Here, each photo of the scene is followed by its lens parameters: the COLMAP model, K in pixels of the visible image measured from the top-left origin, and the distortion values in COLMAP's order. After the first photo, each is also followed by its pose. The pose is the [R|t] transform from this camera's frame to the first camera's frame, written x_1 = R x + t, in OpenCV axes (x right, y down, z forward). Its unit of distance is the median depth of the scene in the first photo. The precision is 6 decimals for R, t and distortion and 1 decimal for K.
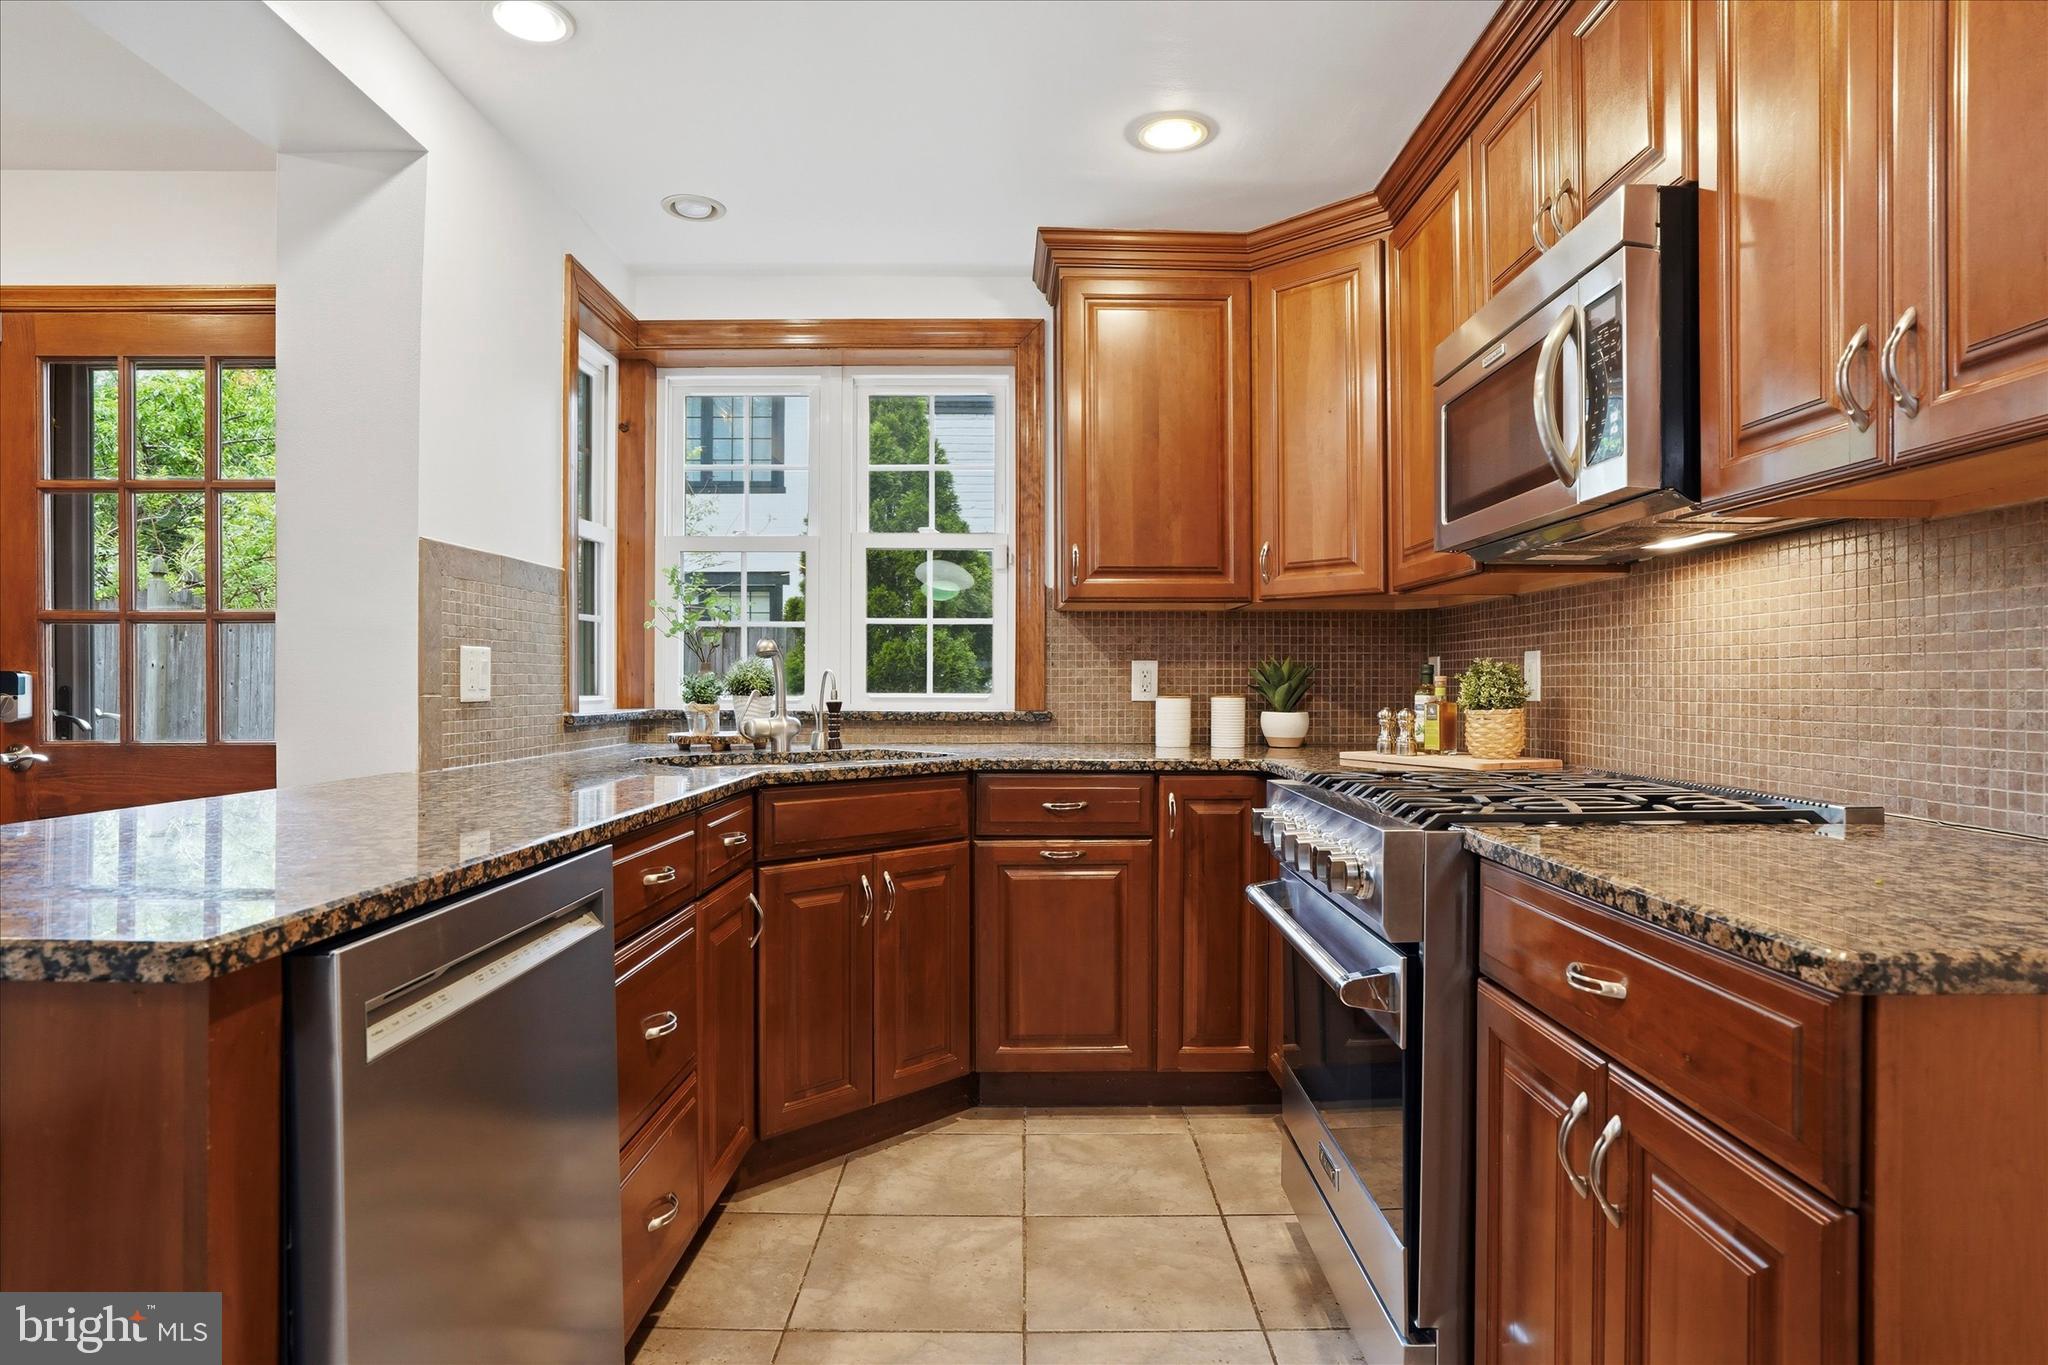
lens RADIAL K [[1114.1, 0, 1029.7], [0, 1114.1, 687.6], [0, 0, 1]] dist [-0.061566, 0.028066]
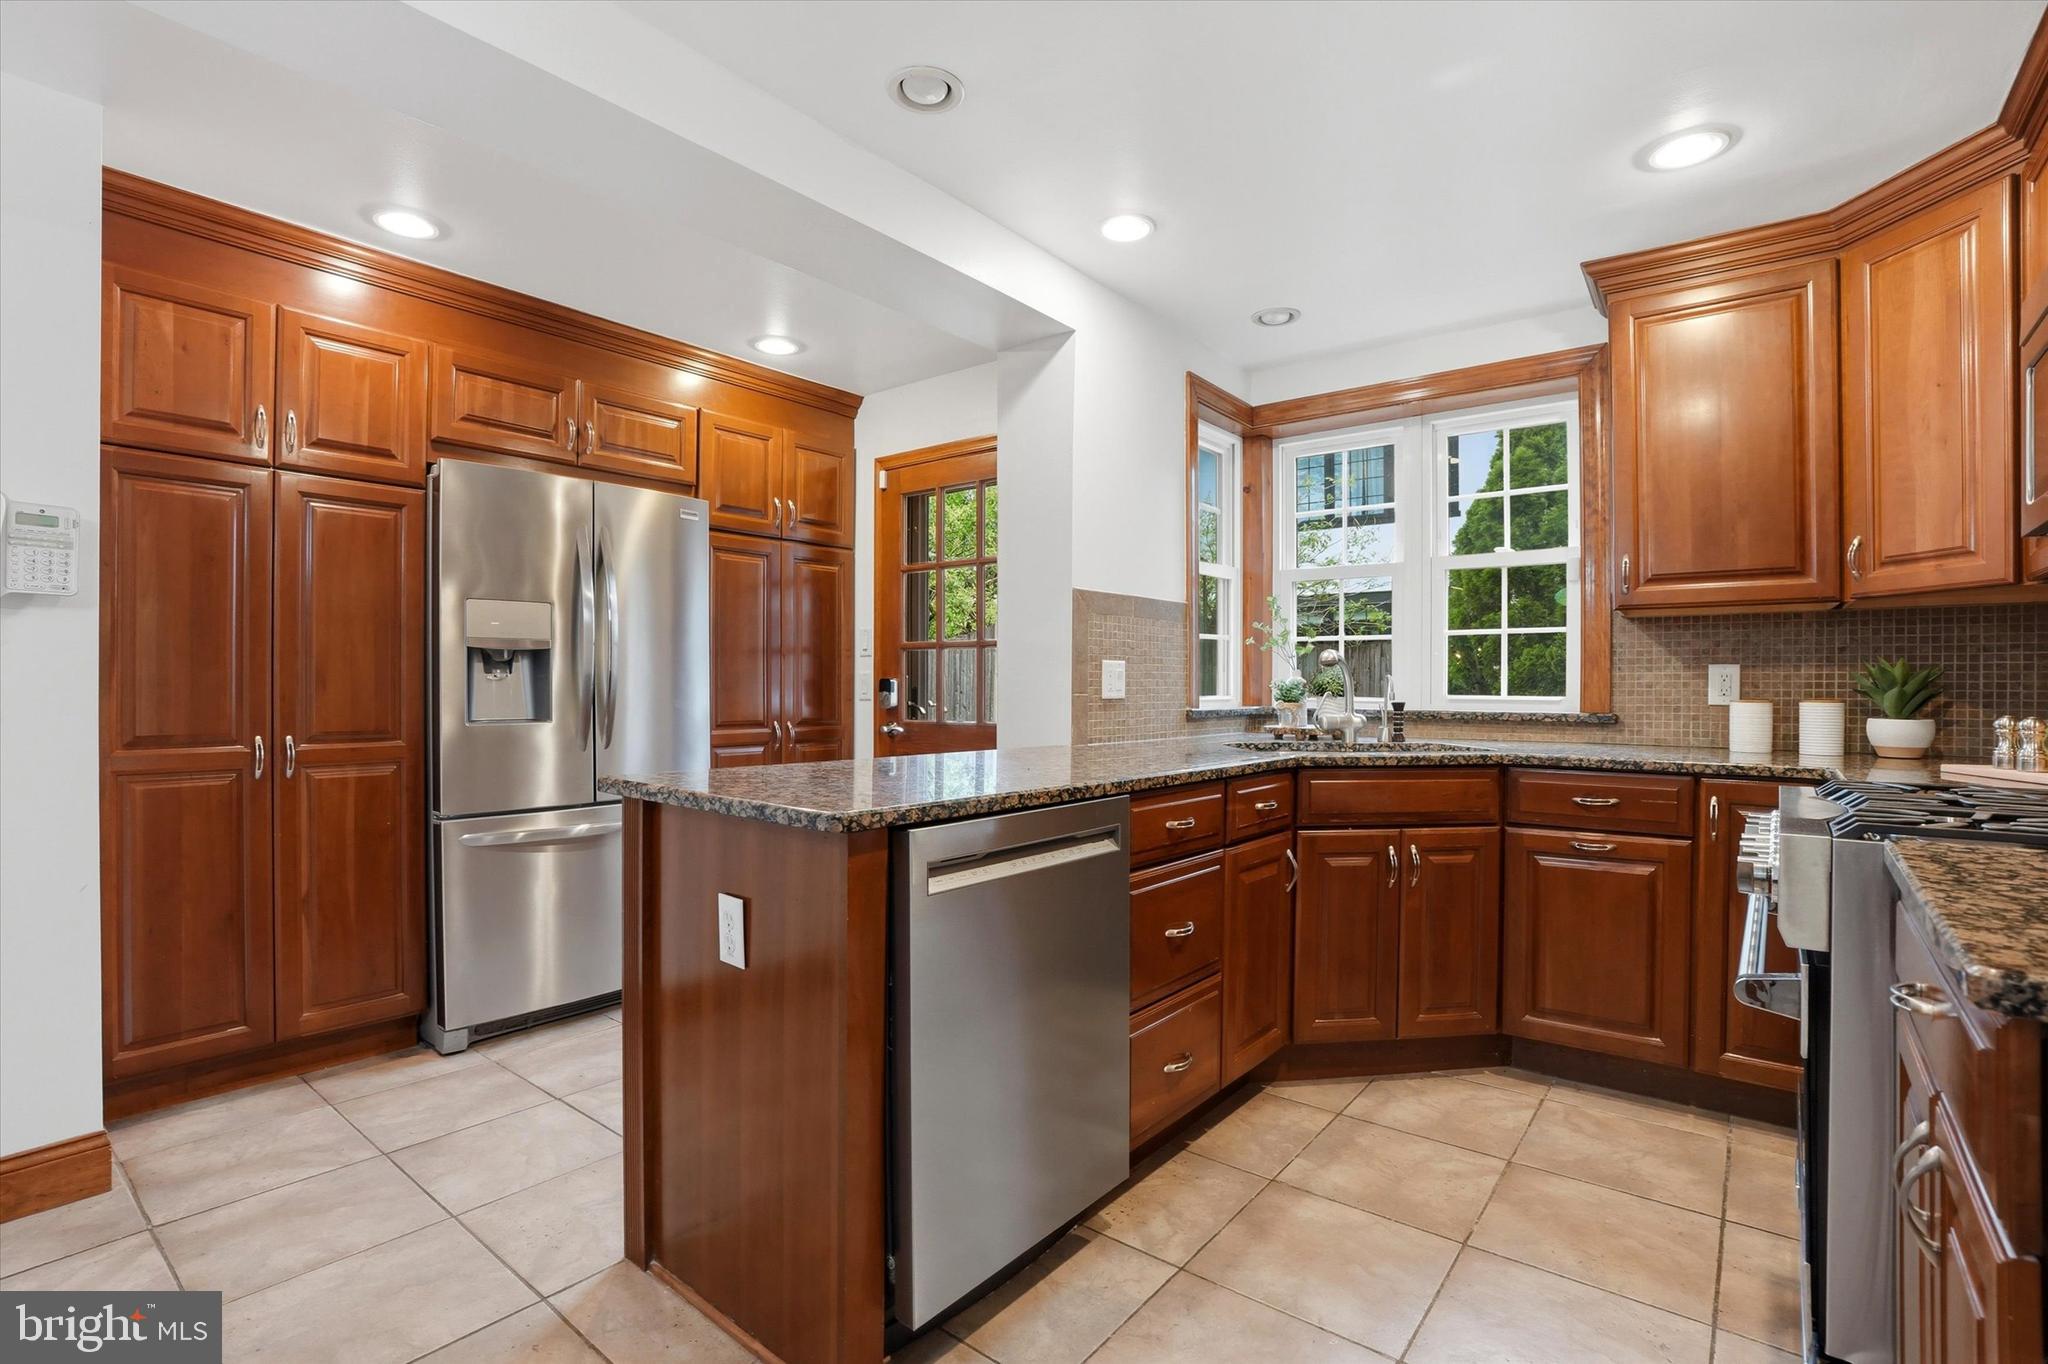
lens RADIAL K [[956.7, 0, 1021.0], [0, 956.7, 677.8], [0, 0, 1]] dist [-0.073888, 0.029039]
pose [[0.775801, -0.003624, -0.630968, 0.163370], [-0.004864, 0.999919, -0.011723, 0.000485], [0.630959, 0.012164, 0.775720, -0.043625]]
